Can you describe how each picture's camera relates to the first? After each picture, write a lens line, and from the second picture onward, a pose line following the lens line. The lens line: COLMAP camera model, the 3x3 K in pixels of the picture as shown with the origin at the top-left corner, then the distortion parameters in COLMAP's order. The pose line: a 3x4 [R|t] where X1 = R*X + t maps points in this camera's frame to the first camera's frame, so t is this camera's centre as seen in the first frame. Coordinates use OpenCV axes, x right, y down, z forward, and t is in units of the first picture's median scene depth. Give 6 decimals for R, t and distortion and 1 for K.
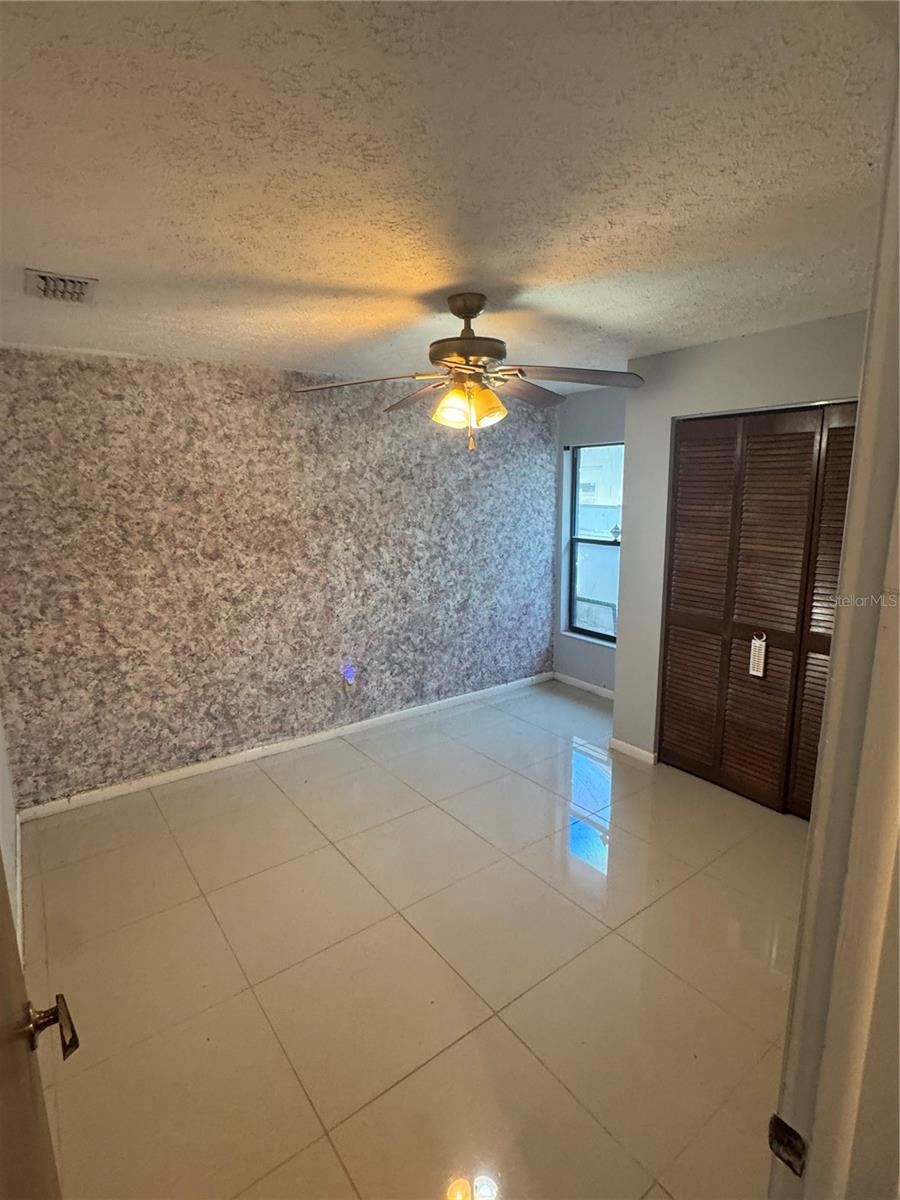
lens RADIAL K [[599.4, 0, 446.9], [0, 599.4, 600.3], [0, 0, 1]] dist [-0.003819, 0.001375]
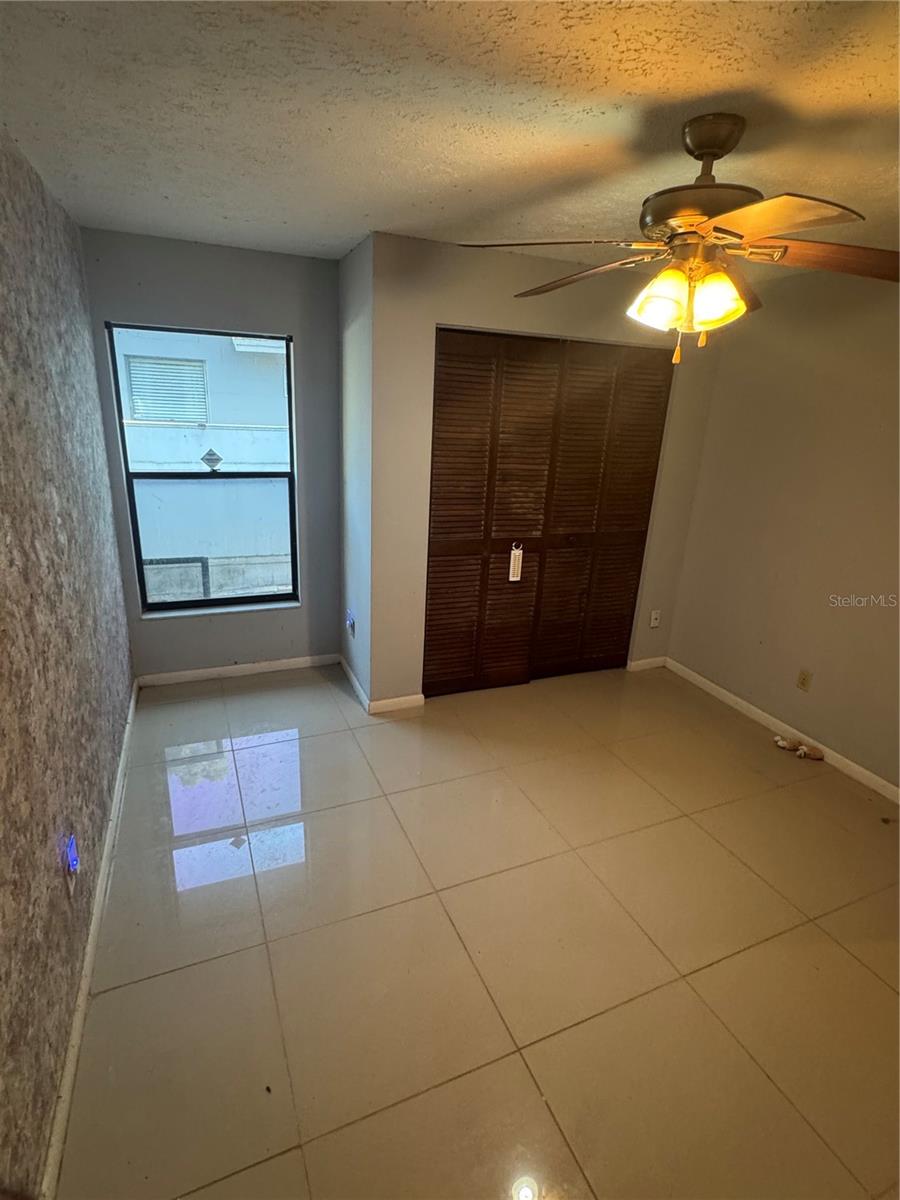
lens RADIAL K [[599.4, 0, 448.3], [0, 599.4, 596.8], [0, 0, 1]] dist [-0.003819, 0.001375]
pose [[0.234640, -0.276578, 0.931906, -0.561538], [0.138829, 0.958377, 0.249479, -0.141528], [-0.962118, 0.070838, 0.263271, 0.796733]]
